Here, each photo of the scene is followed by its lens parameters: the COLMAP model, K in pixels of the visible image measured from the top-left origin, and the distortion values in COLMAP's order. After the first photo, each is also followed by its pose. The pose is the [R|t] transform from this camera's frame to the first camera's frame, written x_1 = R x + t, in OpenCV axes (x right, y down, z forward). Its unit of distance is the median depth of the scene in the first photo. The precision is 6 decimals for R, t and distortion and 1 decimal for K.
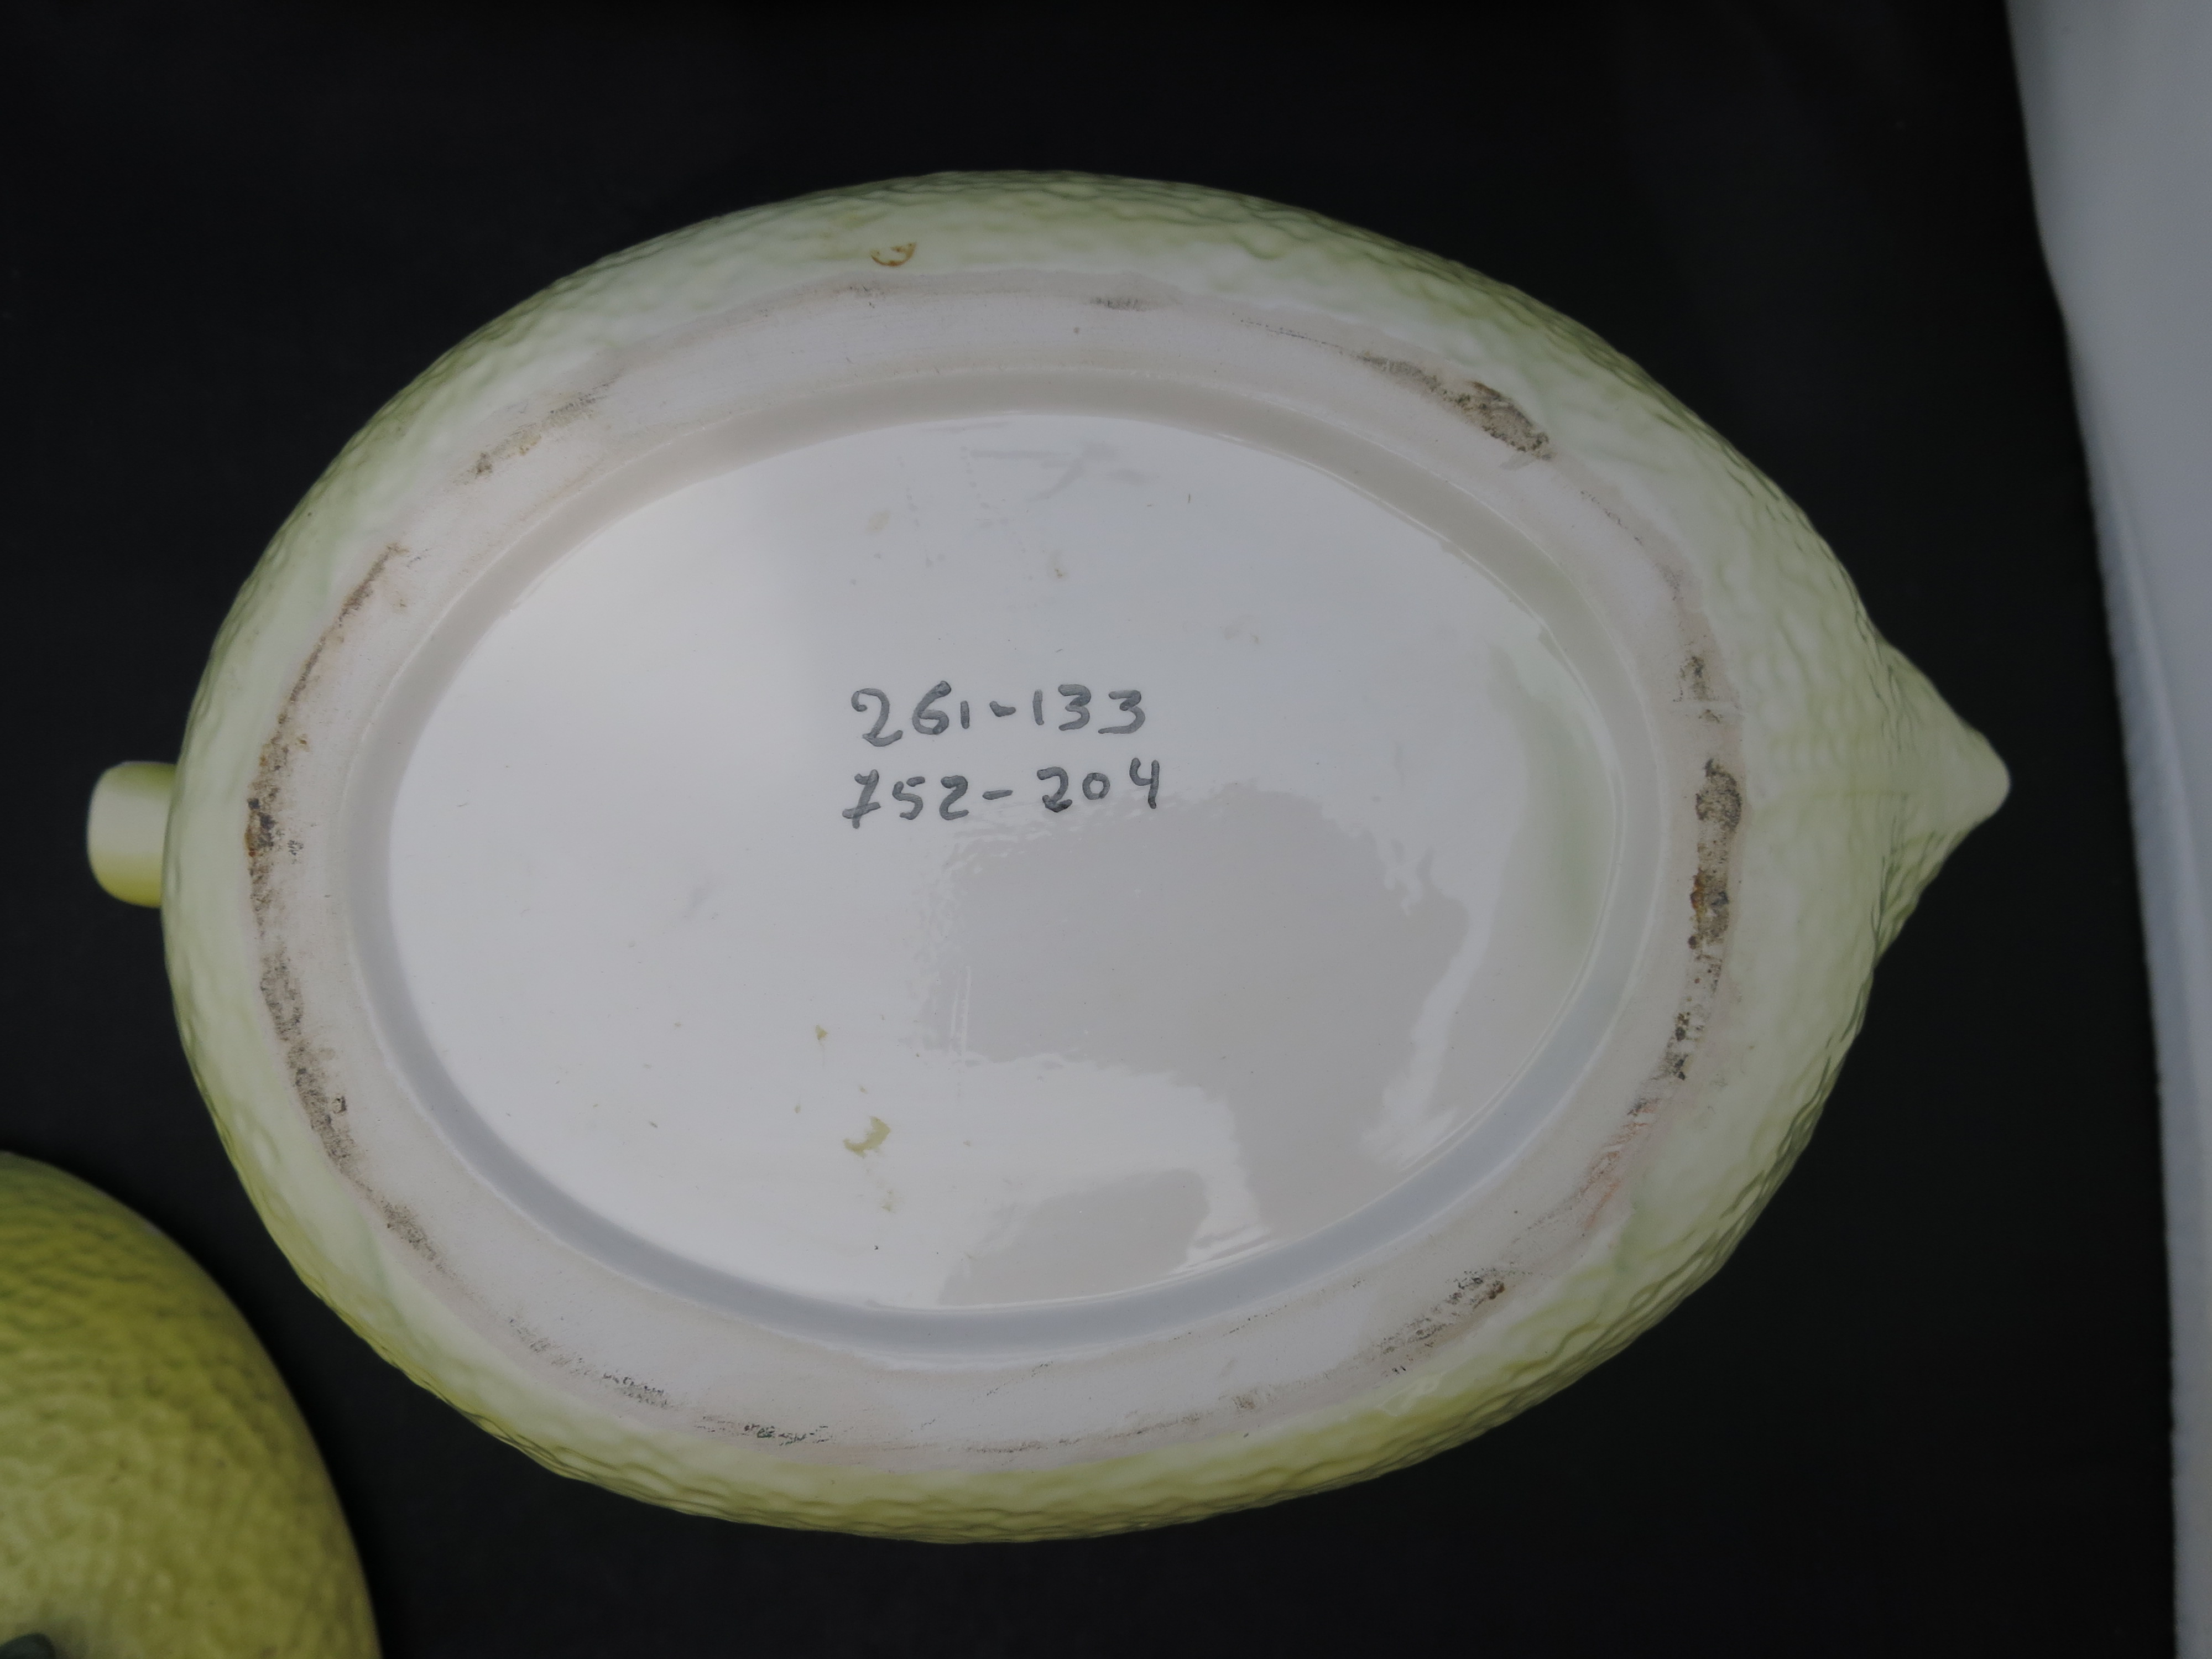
lens RADIAL K [[1531.4, 0, 1106.2], [0, 1531.4, 830.1], [0, 0, 1]] dist [-0.003344, -0.002499]
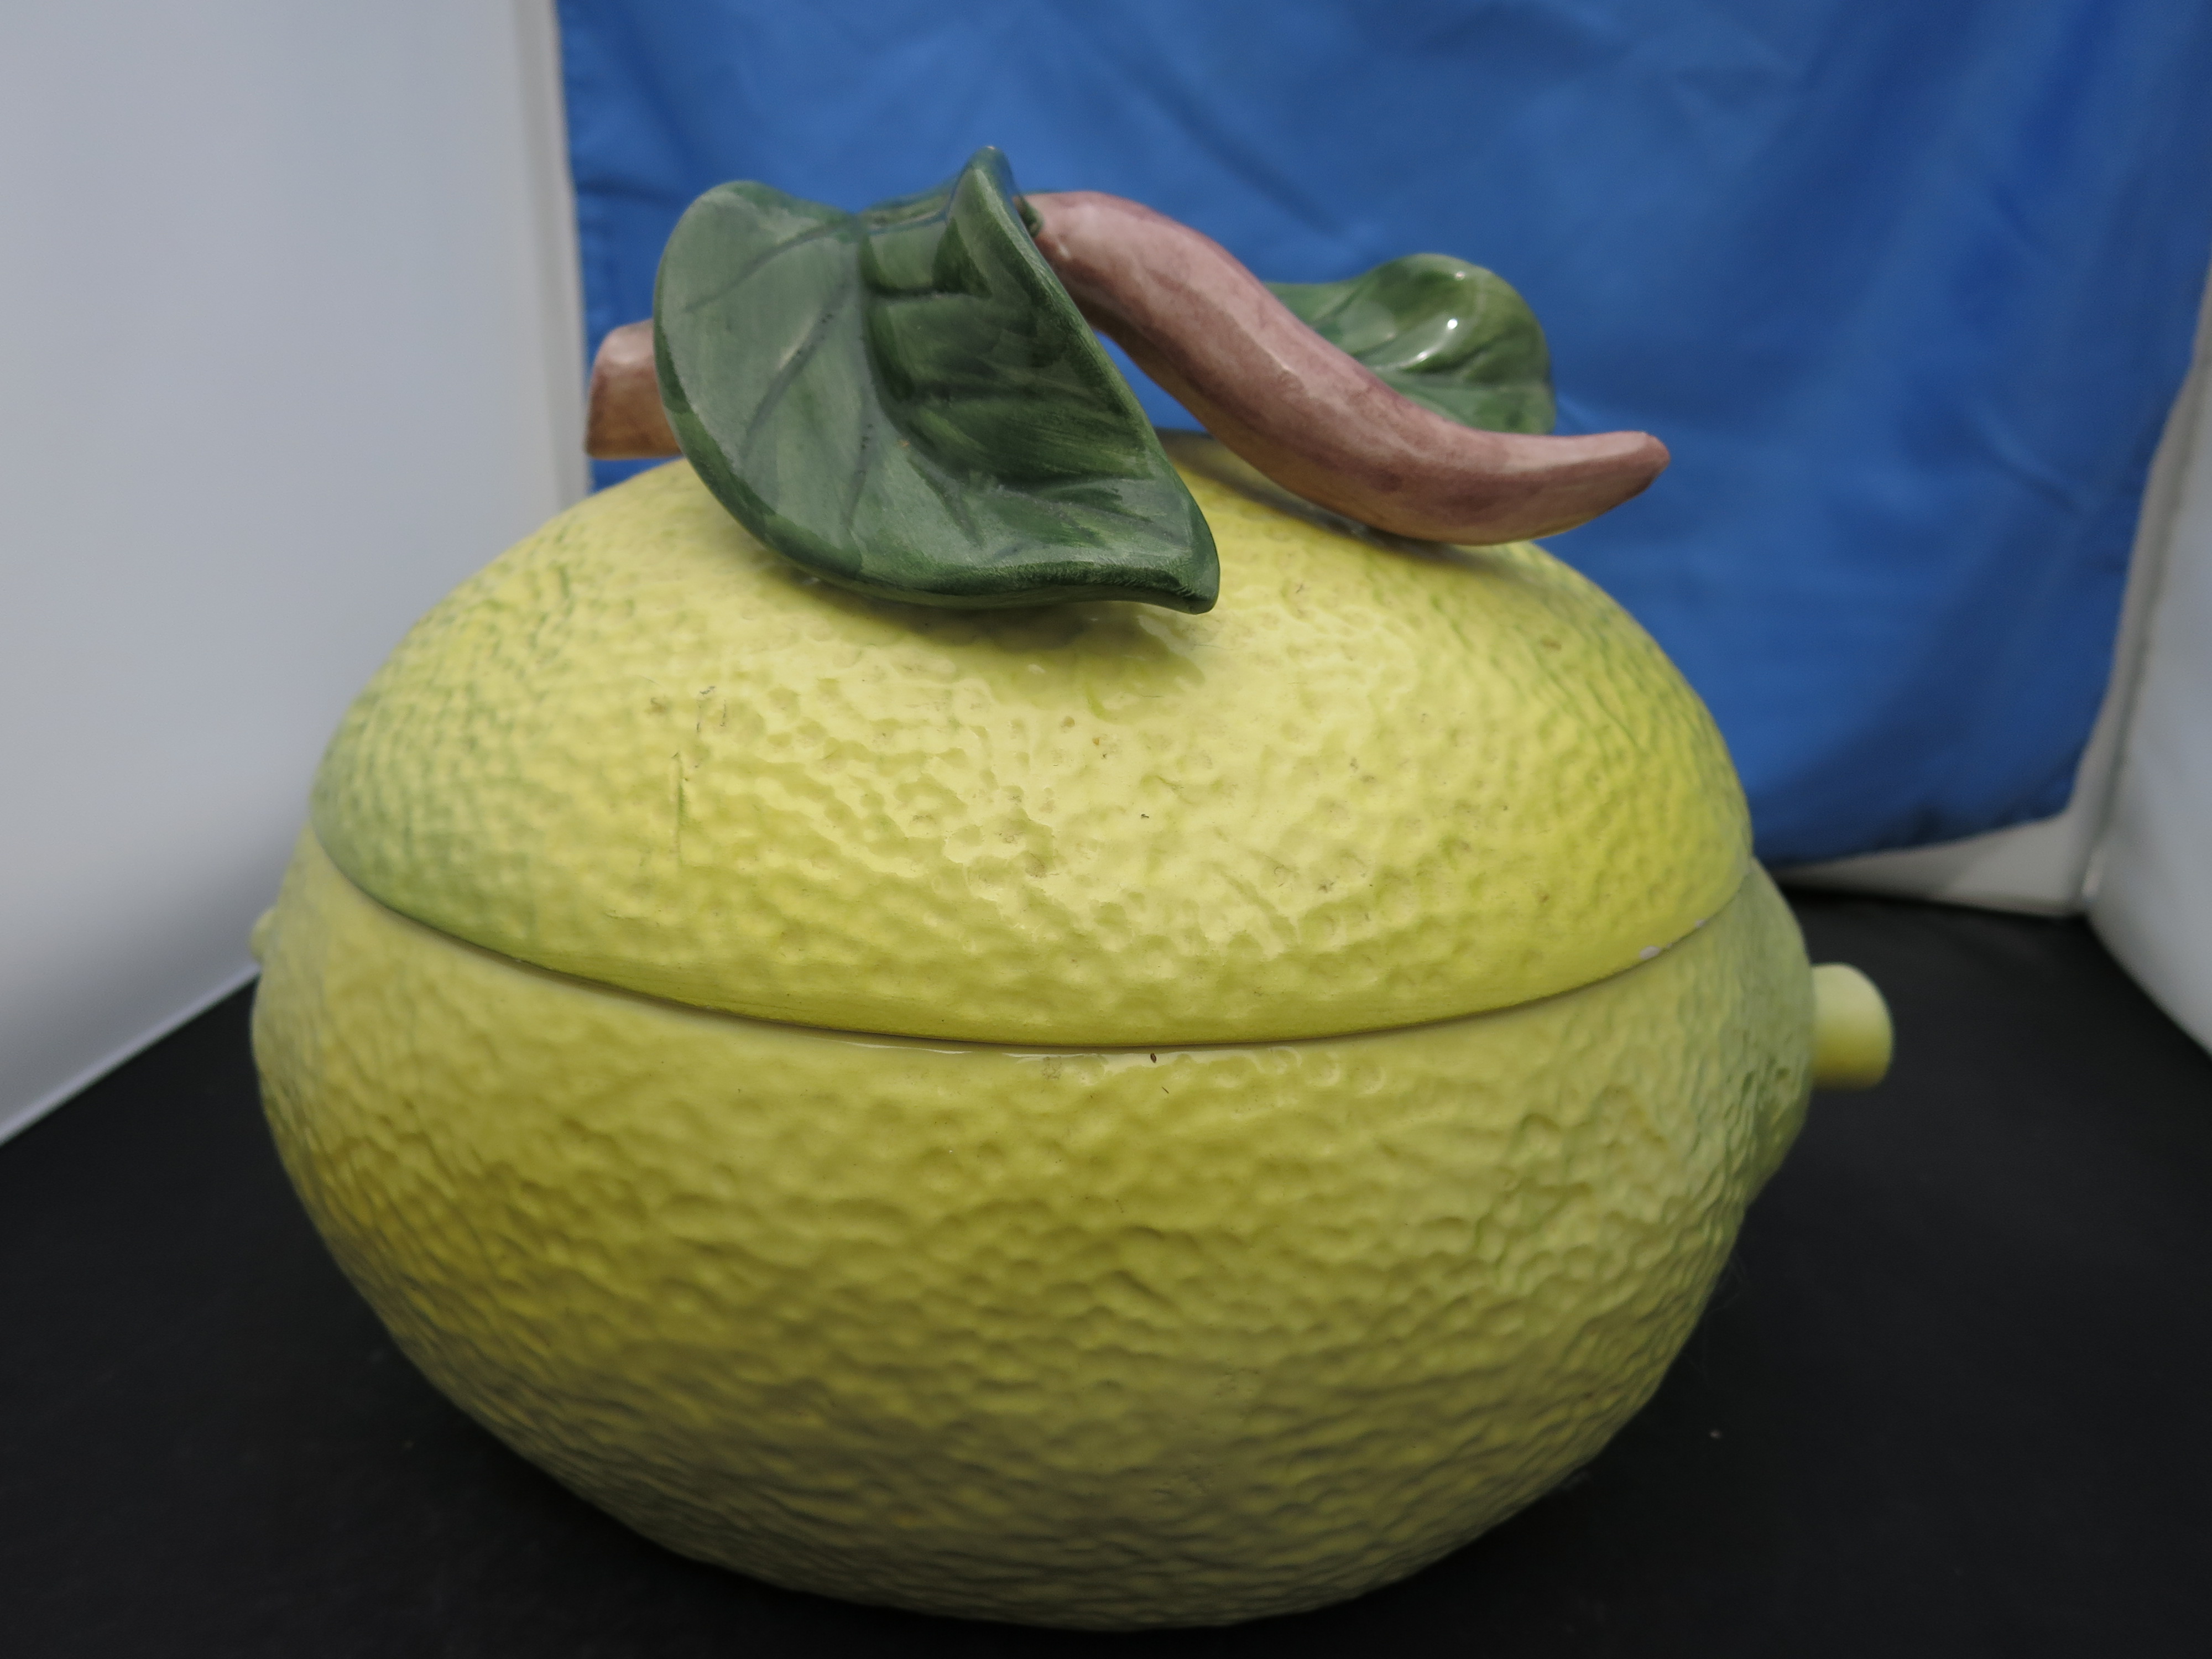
lens RADIAL K [[1531.4, 0, 1096.3], [0, 1531.4, 841.0], [0, 0, 1]] dist [-0.003344, -0.002499]
pose [[-0.295211, 0.439135, -0.848534, -0.007113], [-0.952128, -0.061415, 0.299468, 0.312969], [0.079394, 0.896319, 0.436243, 0.689003]]
